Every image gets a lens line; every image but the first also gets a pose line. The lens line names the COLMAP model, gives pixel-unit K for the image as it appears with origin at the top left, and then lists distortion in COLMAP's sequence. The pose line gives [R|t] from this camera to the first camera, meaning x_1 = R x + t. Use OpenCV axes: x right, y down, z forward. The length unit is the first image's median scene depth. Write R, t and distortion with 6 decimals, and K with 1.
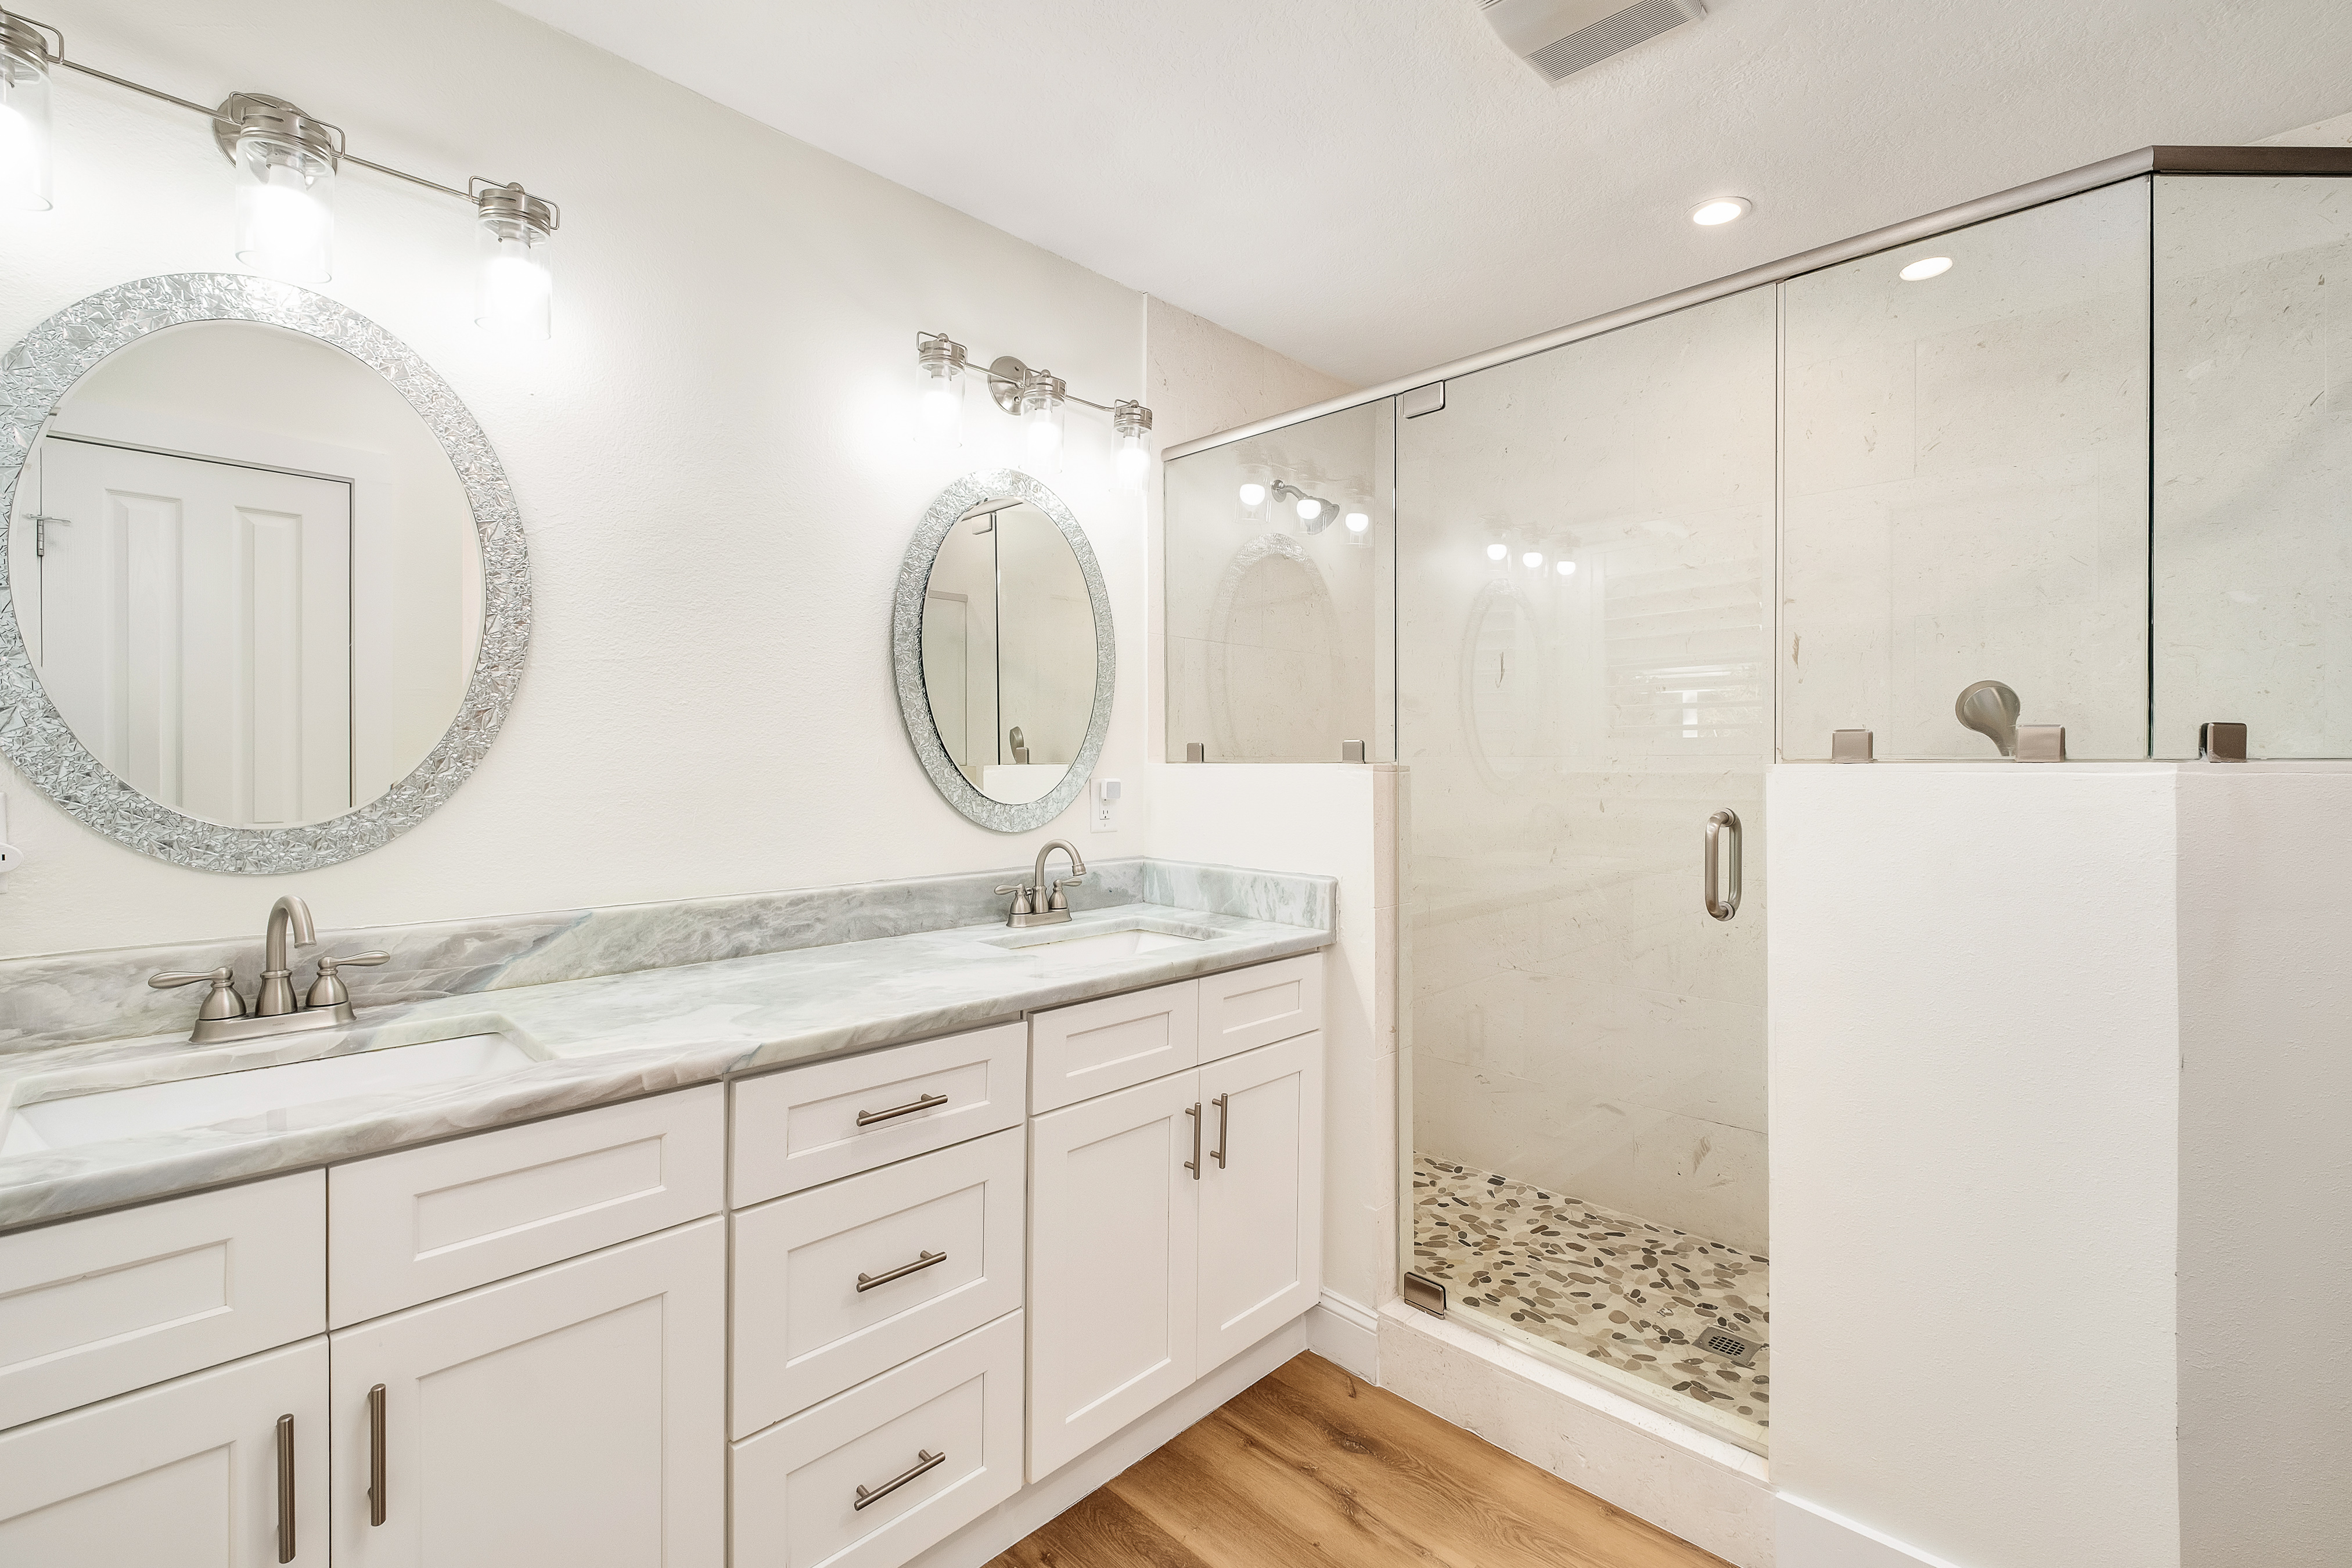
lens RADIAL K [[1027.3, 0, 1176.0], [0, 1027.3, 784.0], [0, 0, 1]] dist [-0.000290, -0.000131]
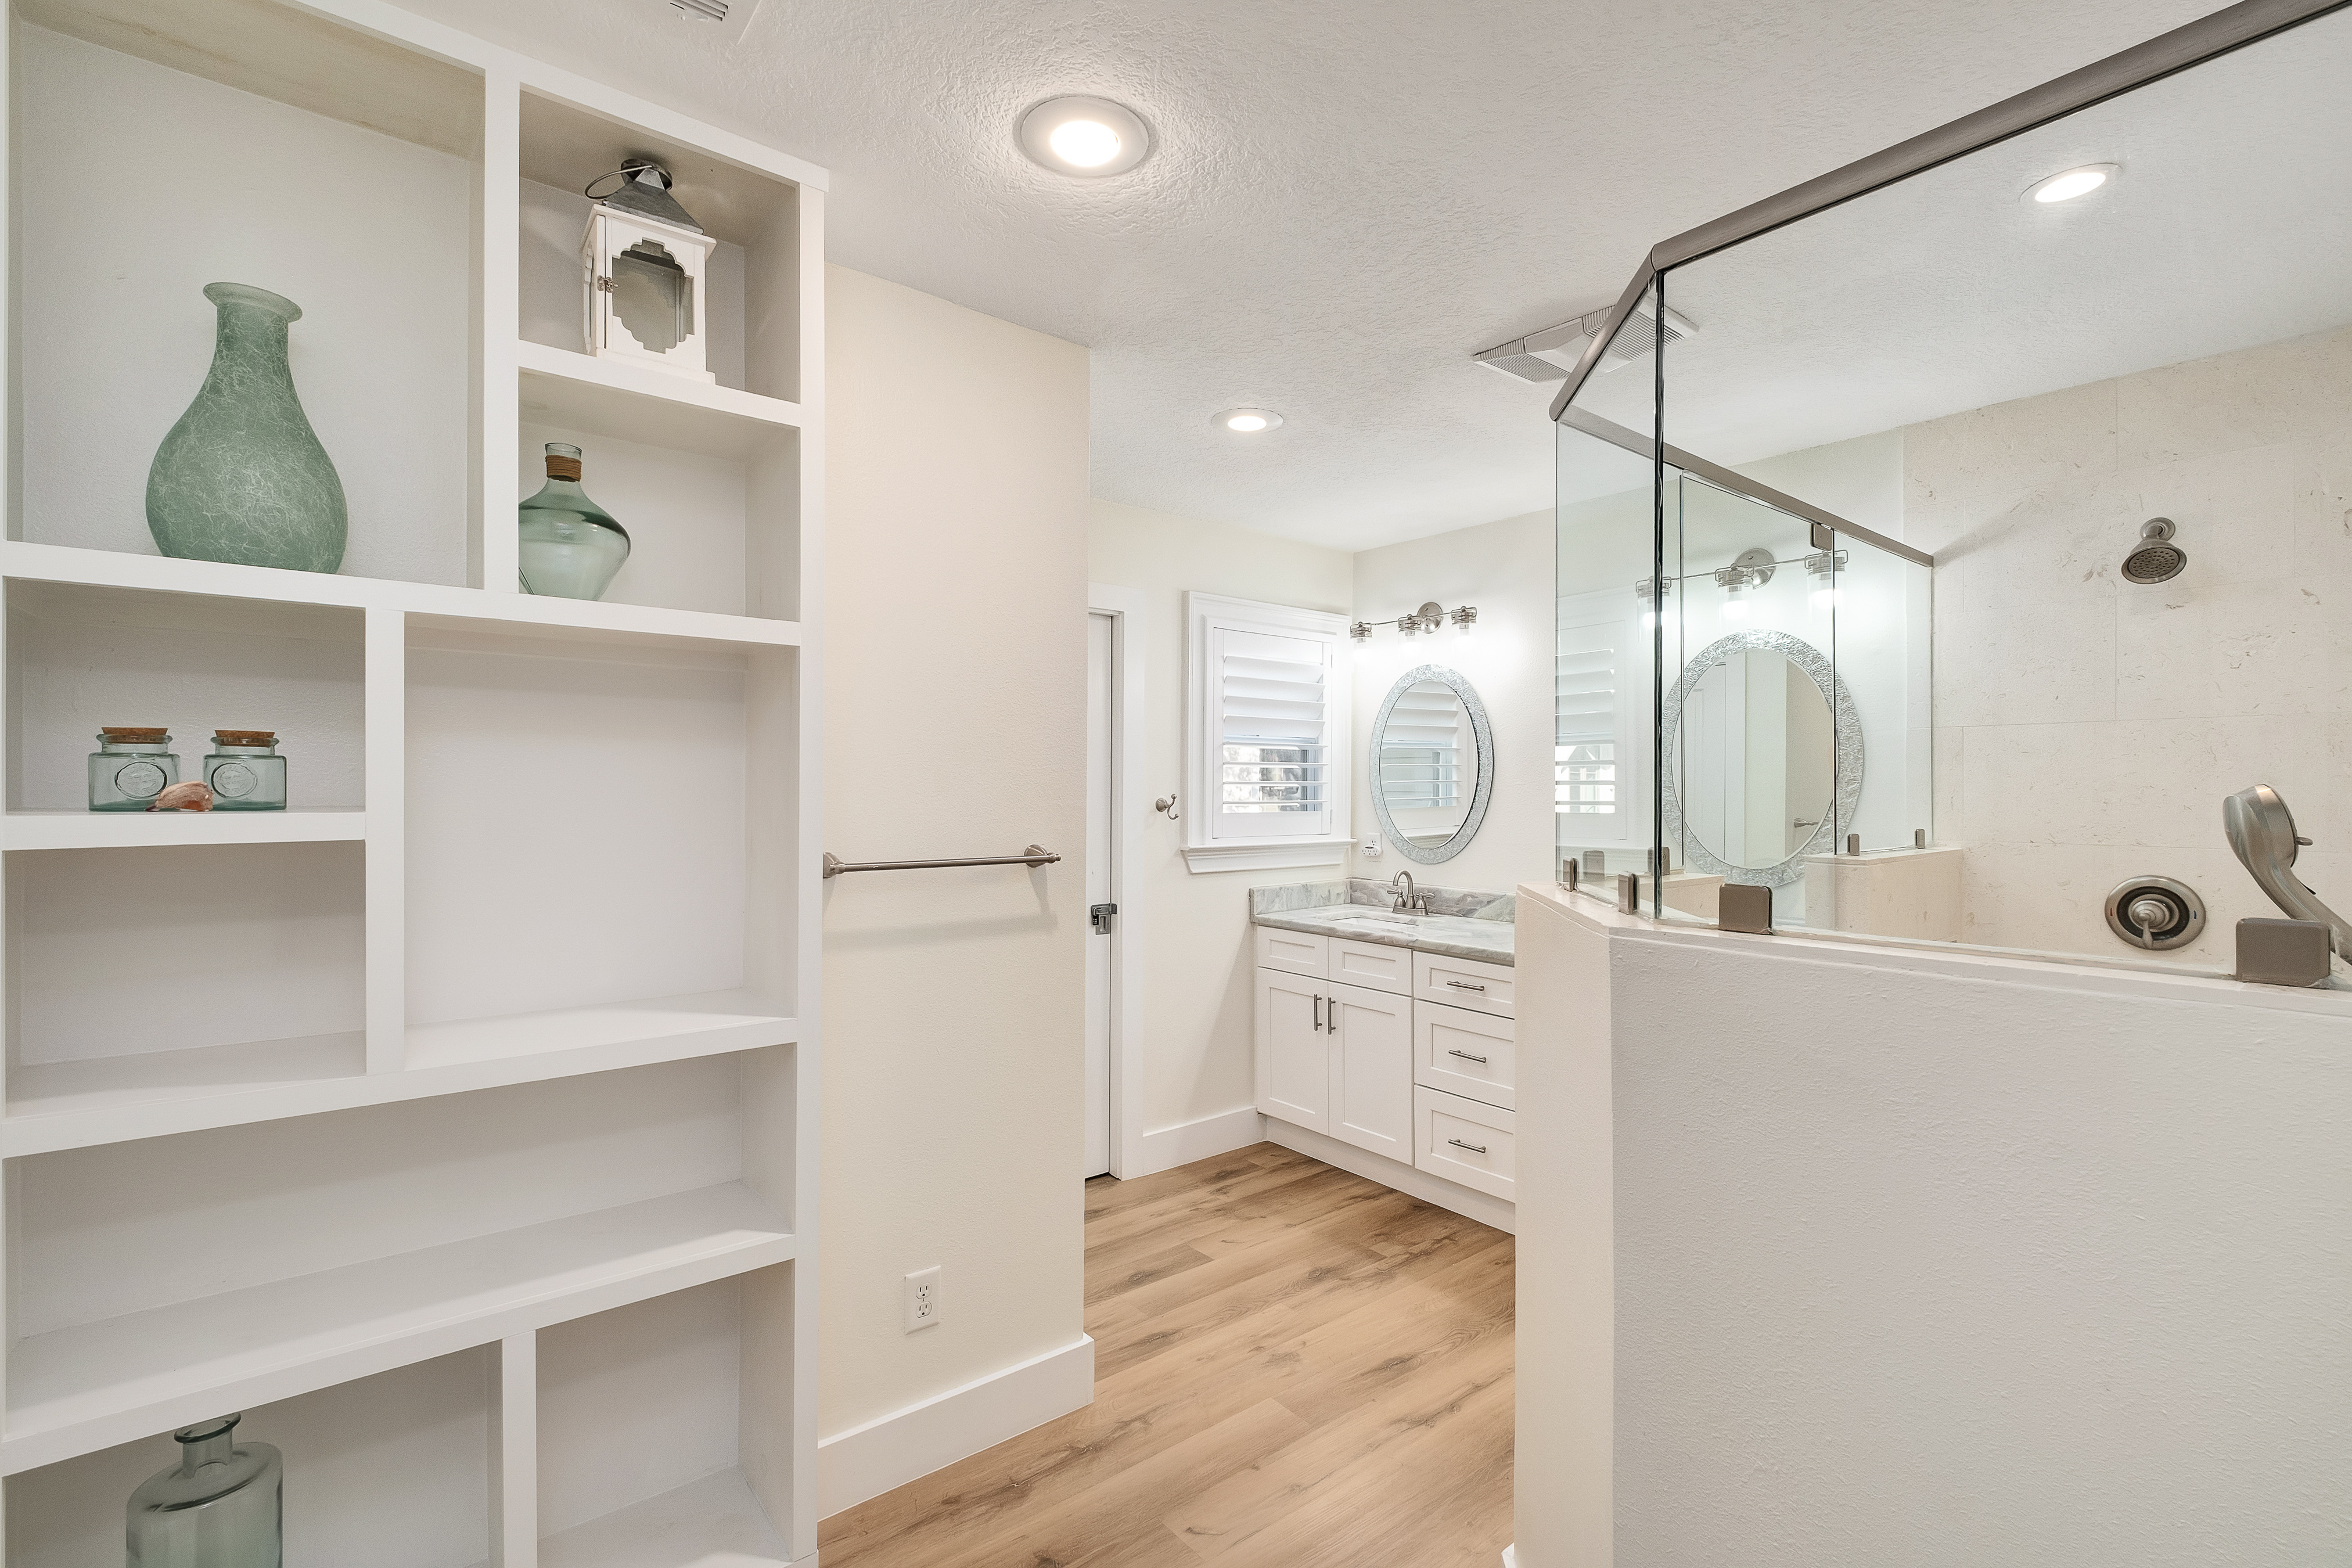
lens RADIAL K [[1023.2, 0, 1176.0], [0, 1023.2, 784.0], [0, 0, 1]] dist [-0.001731, -0.000304]
pose [[-0.123016, -0.008006, -0.992372, 2.185973], [-0.022755, 0.999727, -0.005244, -0.111938], [0.992144, 0.021936, -0.123165, 0.661202]]
